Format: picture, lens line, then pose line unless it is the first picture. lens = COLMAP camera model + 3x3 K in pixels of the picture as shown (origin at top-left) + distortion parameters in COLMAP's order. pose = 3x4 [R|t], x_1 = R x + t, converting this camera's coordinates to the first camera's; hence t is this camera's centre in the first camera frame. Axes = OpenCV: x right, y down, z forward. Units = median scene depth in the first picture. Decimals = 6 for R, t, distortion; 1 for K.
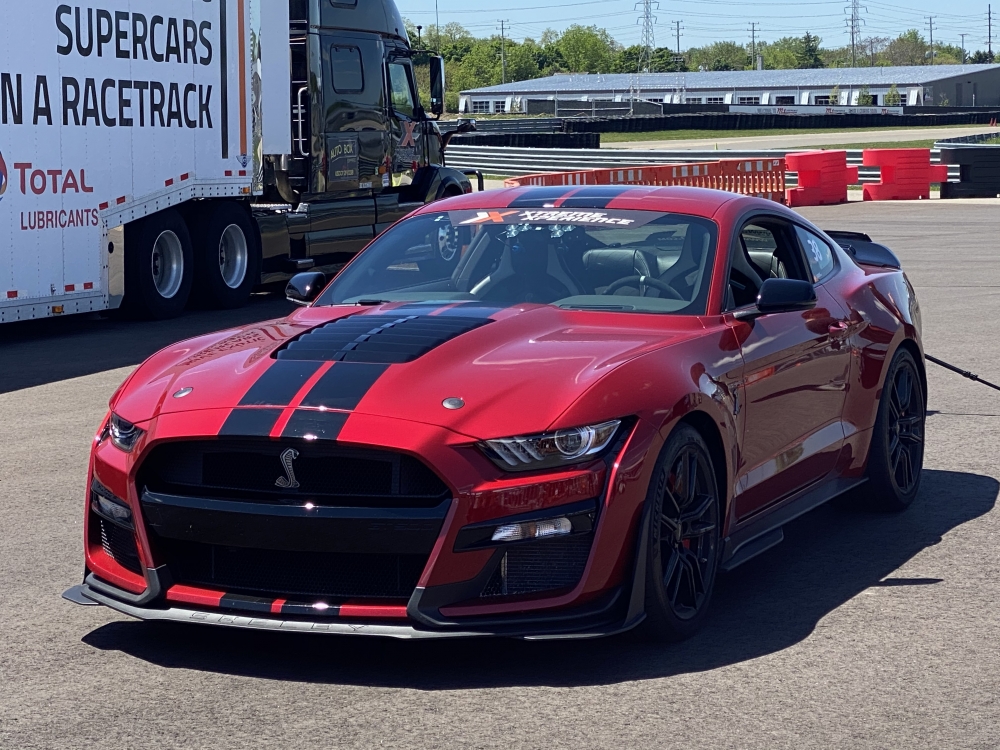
lens RADIAL K [[2473.0, 0, 500.0], [0, 2473.0, 375.0], [0, 0, 1]] dist [0.068160, 0.820560]
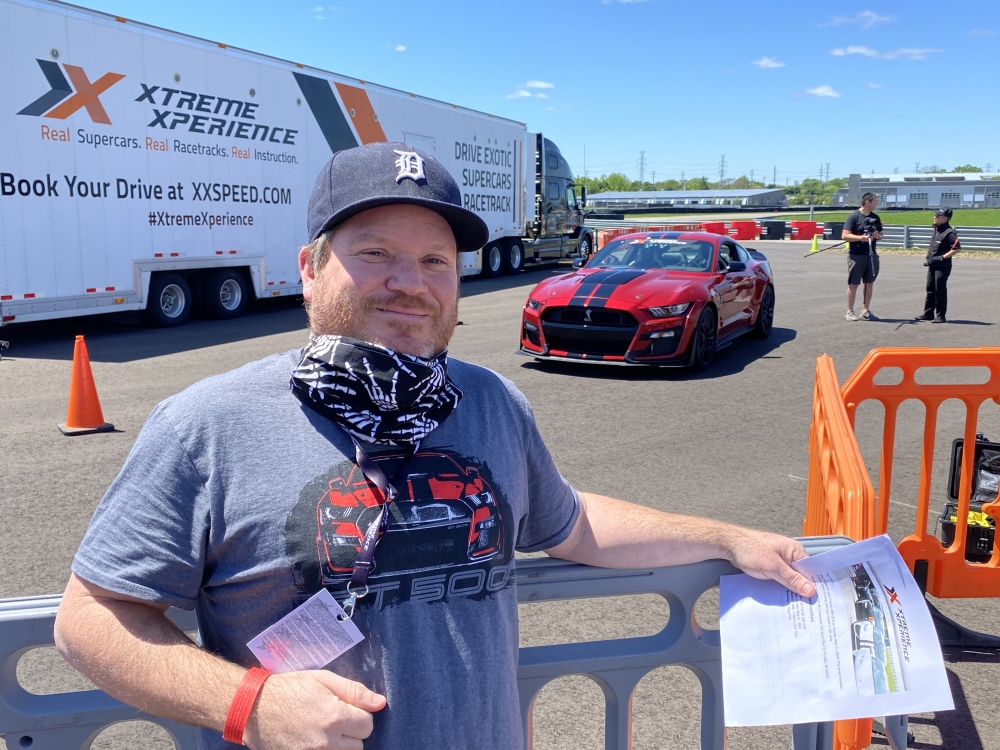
lens RADIAL K [[930.9, 0, 500.0], [0, 930.9, 375.0], [0, 0, 1]] dist [0.131989, -0.002870]
pose [[0.996575, 0.027341, -0.078040, -0.040042], [-0.021546, 0.997015, 0.074146, 0.010390], [0.079834, -0.072210, 0.994189, -0.106936]]
